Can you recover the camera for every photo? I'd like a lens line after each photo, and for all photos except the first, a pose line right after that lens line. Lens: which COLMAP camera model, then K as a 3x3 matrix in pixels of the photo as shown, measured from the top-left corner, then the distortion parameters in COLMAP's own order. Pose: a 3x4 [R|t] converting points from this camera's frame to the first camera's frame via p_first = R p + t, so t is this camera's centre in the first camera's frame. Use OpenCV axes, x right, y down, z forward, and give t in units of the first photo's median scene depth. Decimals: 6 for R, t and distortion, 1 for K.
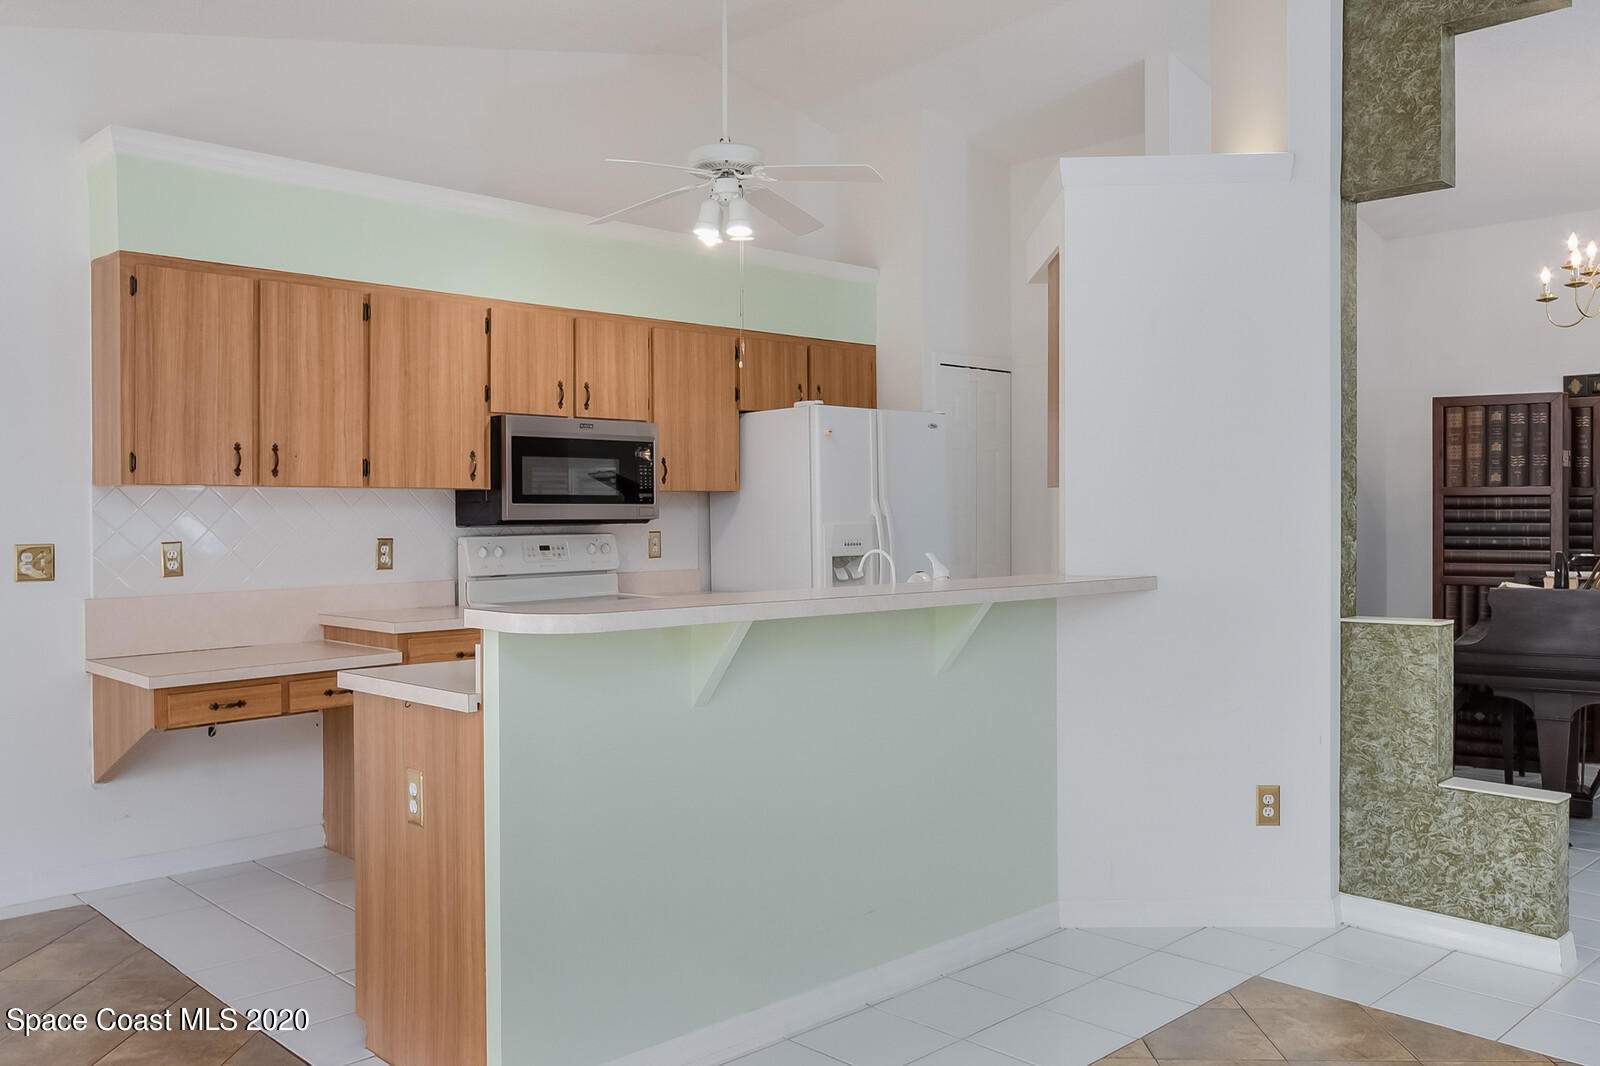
lens RADIAL K [[1311.3, 0, 794.5], [0, 1311.3, 499.7], [0, 0, 1]] dist [0.009627, 0.002281]
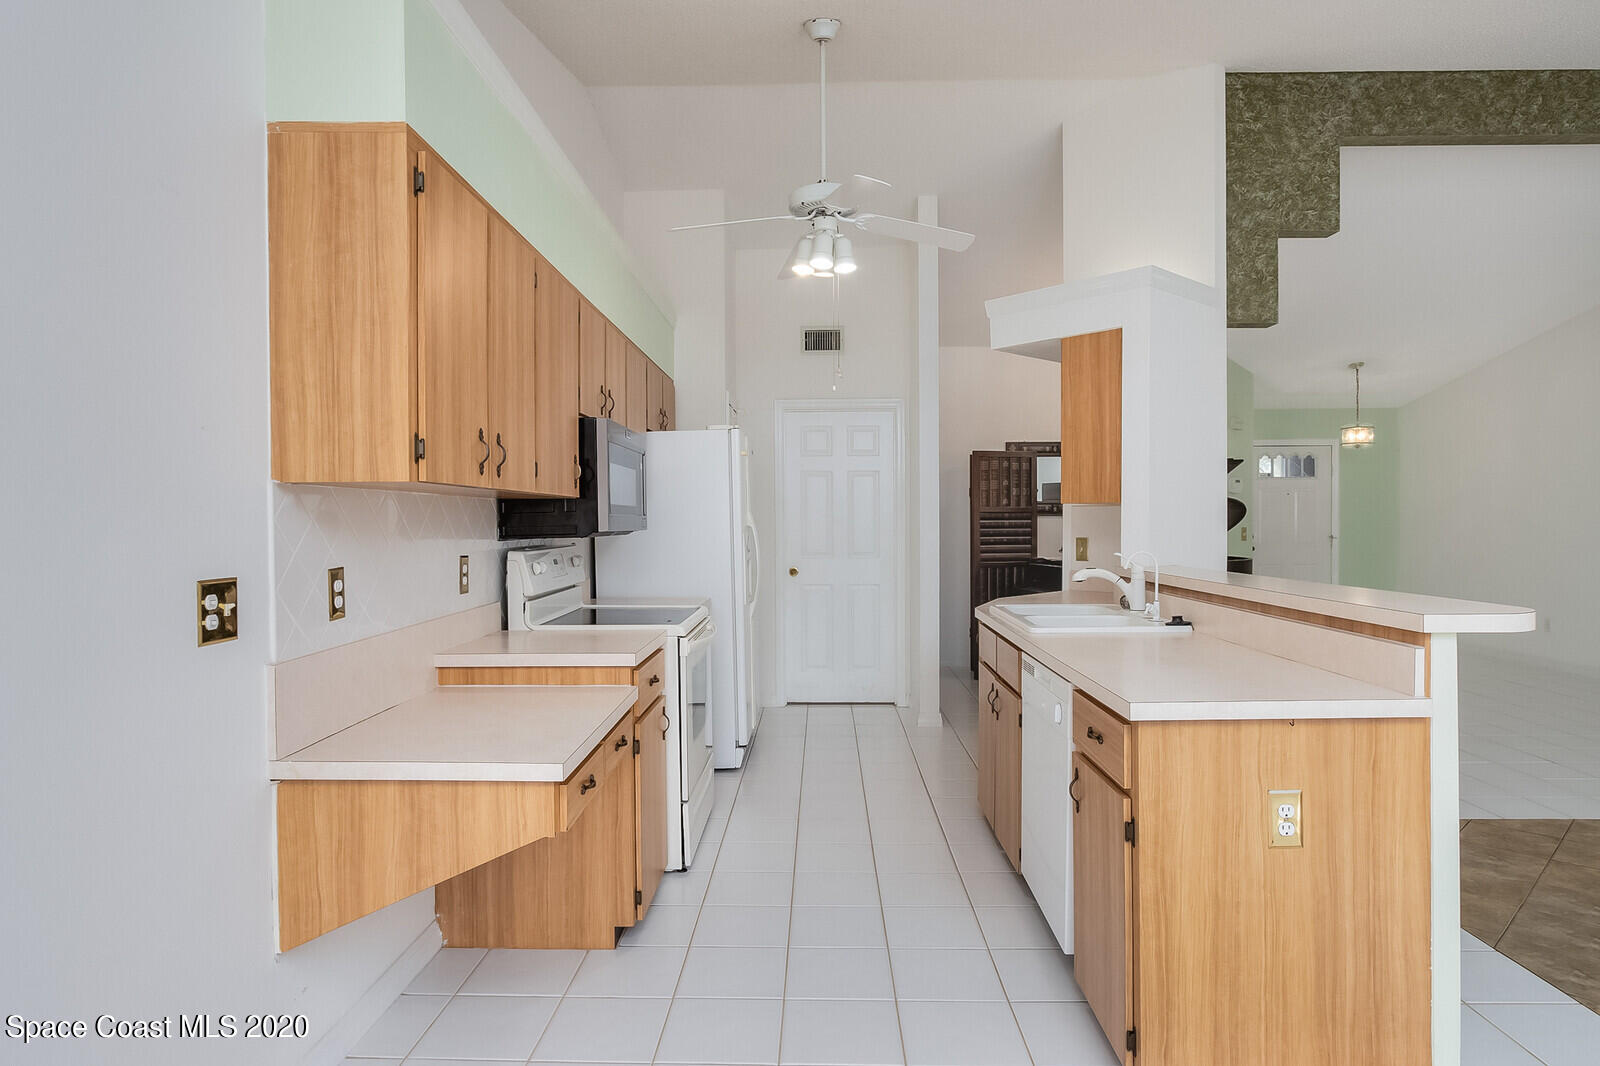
lens RADIAL K [[908.9, 0, 800.0], [0, 908.9, 533.0], [0, 0, 1]] dist [-0.002675, -0.000863]
pose [[0.709489, -0.011199, 0.704627, -0.611002], [-0.001544, 0.999847, 0.017445, 0.005499], [-0.704714, -0.013465, 0.709363, 0.481039]]
